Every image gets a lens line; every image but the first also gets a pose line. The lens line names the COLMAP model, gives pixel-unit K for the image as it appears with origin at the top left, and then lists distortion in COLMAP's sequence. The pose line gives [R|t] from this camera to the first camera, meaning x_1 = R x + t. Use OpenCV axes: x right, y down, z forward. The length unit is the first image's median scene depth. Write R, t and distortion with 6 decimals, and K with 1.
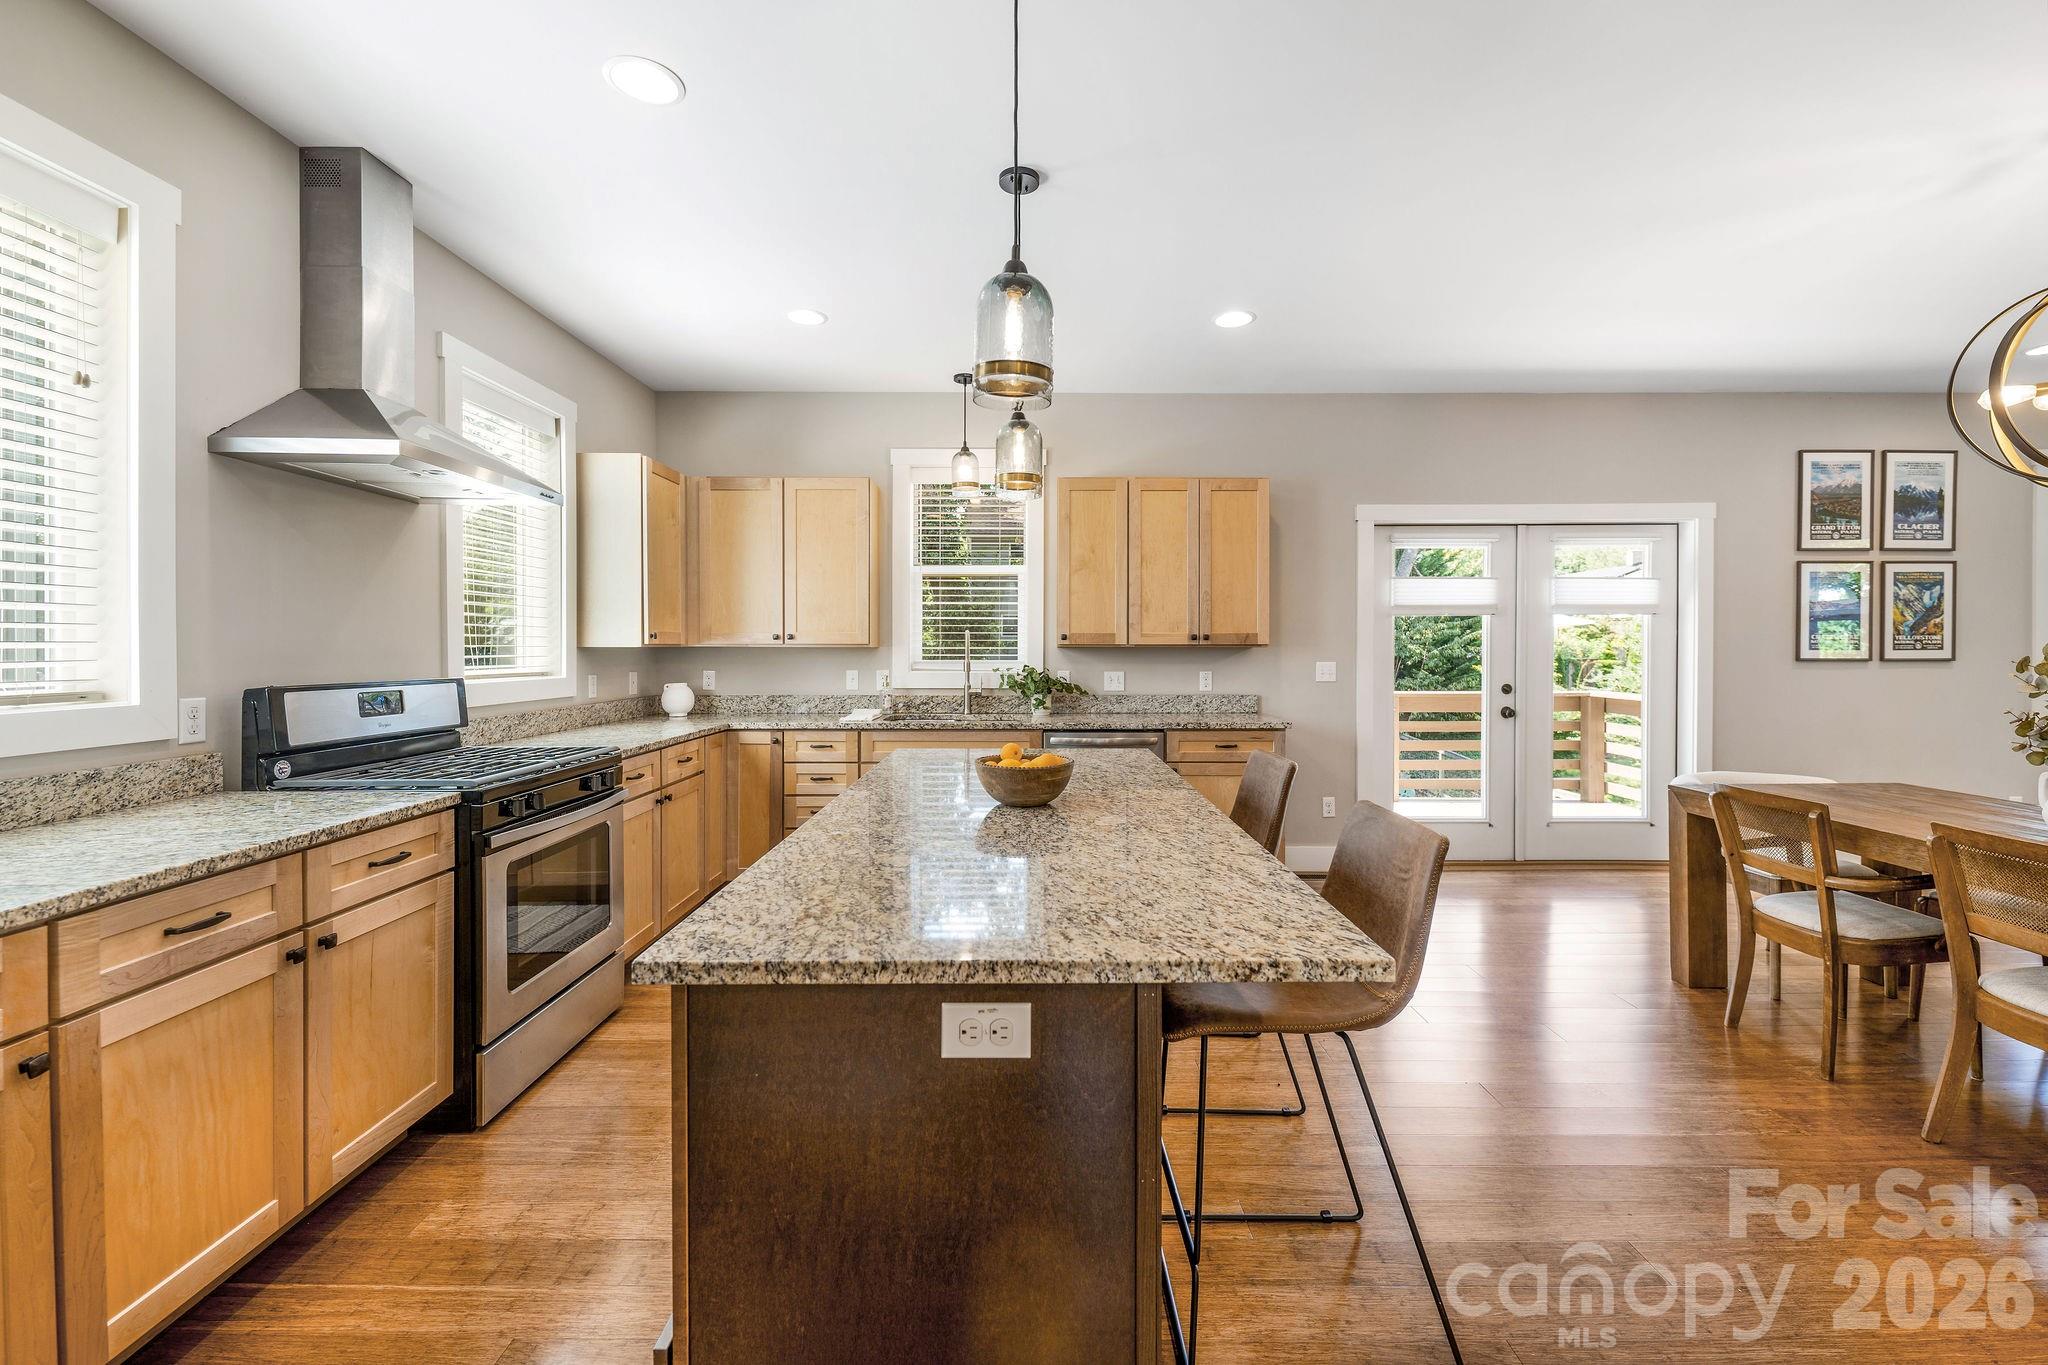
lens RADIAL K [[825.4, 0, 1020.8], [0, 825.4, 655.3], [0, 0, 1]] dist [0.015785, -0.009689]
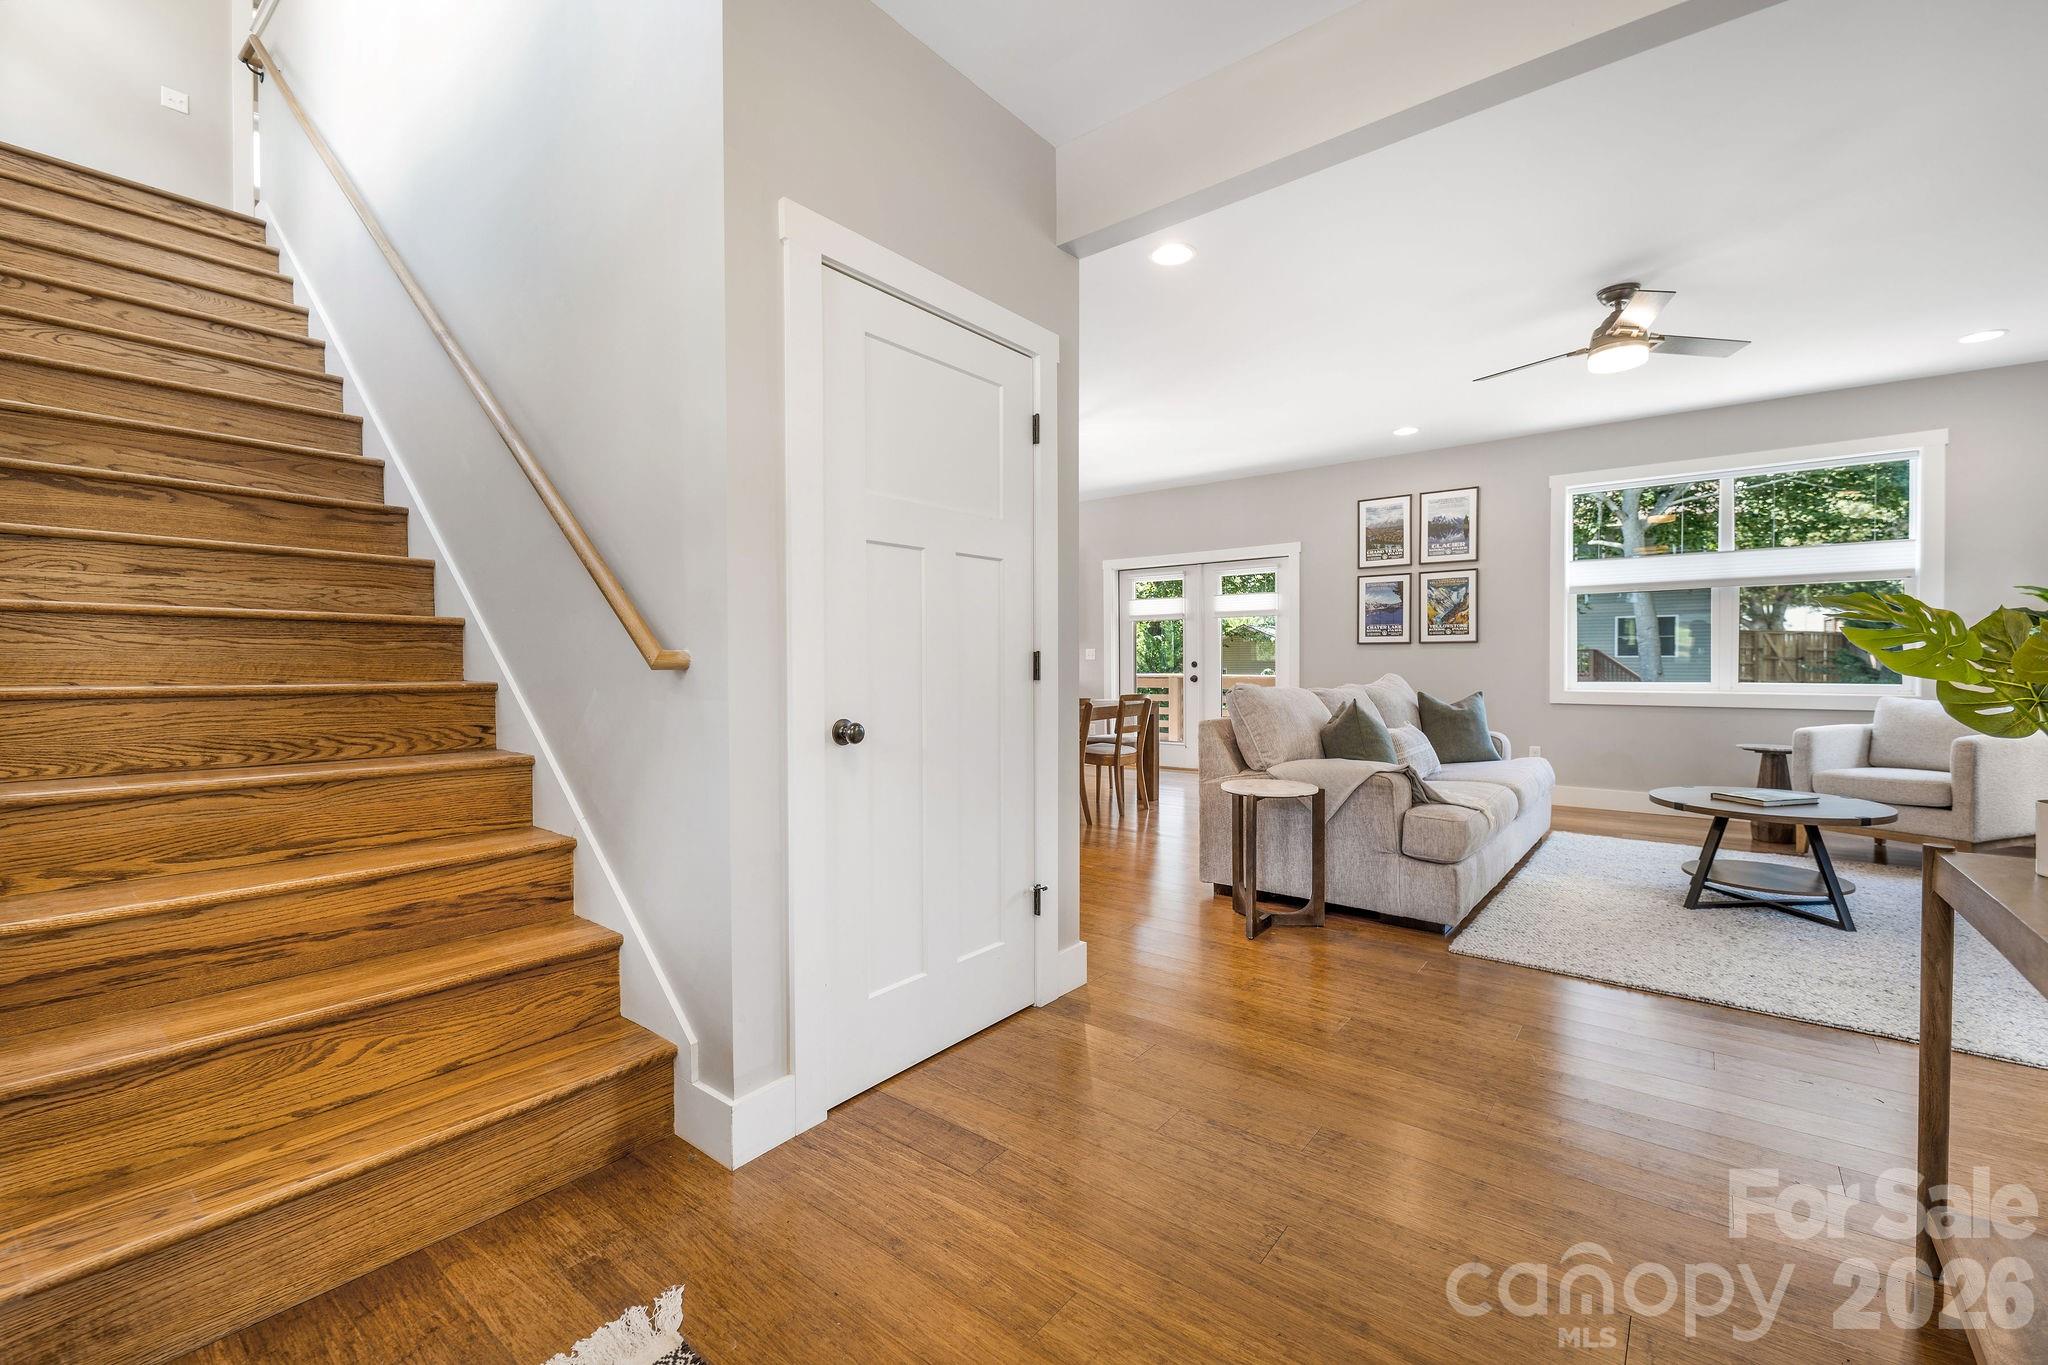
lens RADIAL K [[819.3, 0, 1016.4], [0, 819.3, 675.0], [0, 0, 1]] dist [0.001776, 0.000011]
pose [[0.788090, 0.008165, -0.615505, 1.424113], [-0.004625, 0.999962, 0.007342, 0.055914], [0.615542, -0.002940, 0.788099, -0.539674]]
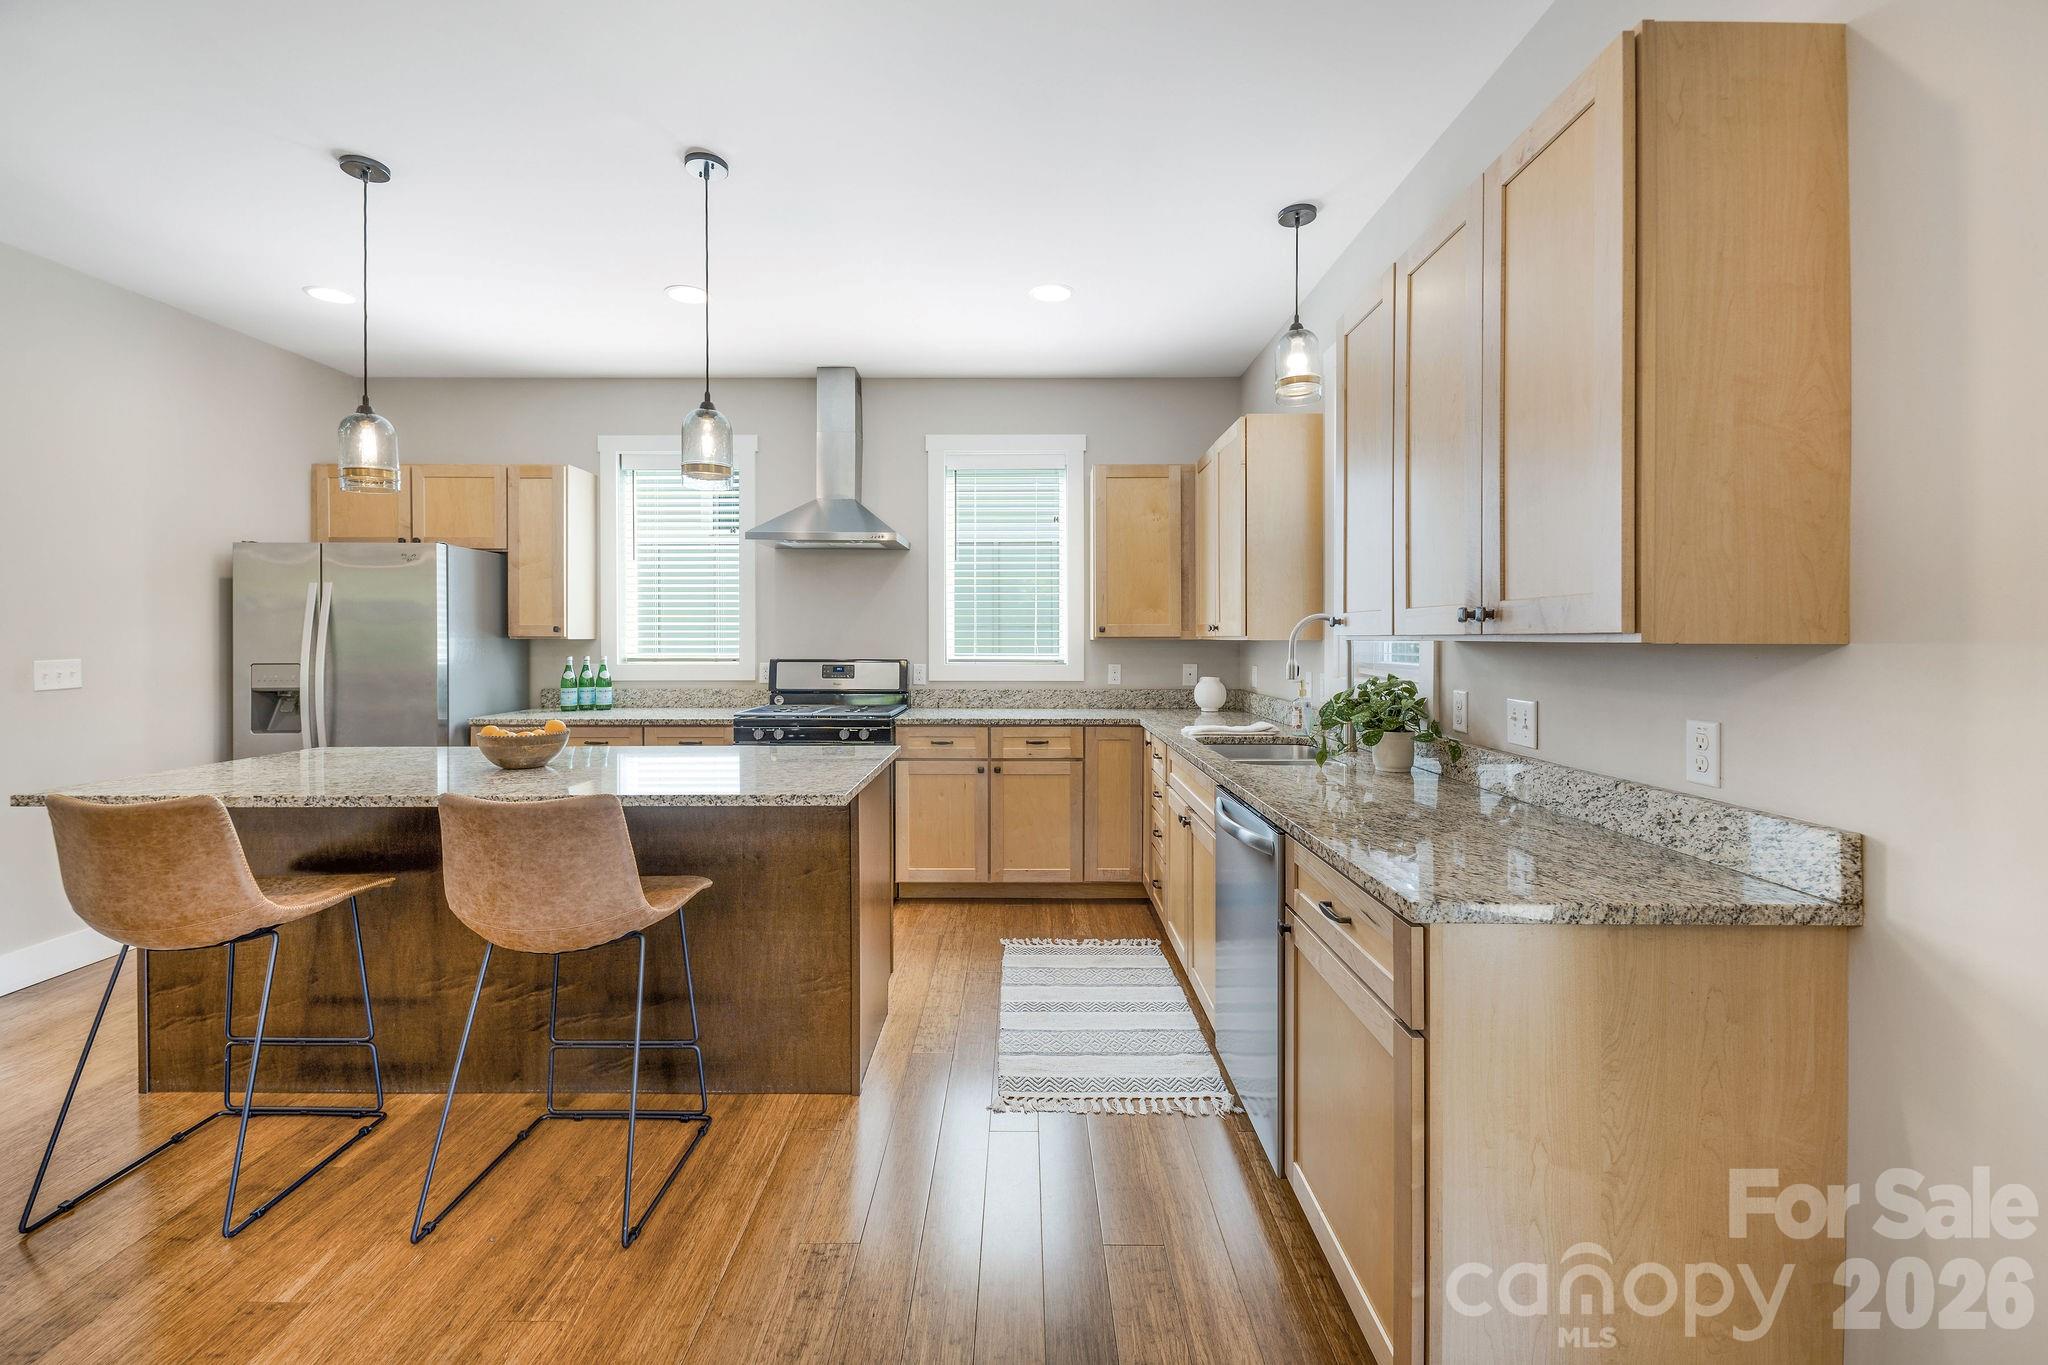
lens RADIAL K [[831.2, 0, 1025.5], [0, 831.2, 635.9], [0, 0, 1]] dist [0.019715, -0.009712]
pose [[-0.000678, -0.002843, -0.999996, 0.570656], [-0.009188, 0.999954, -0.002836, -0.009650], [0.999958, 0.009186, -0.000705, 0.796222]]
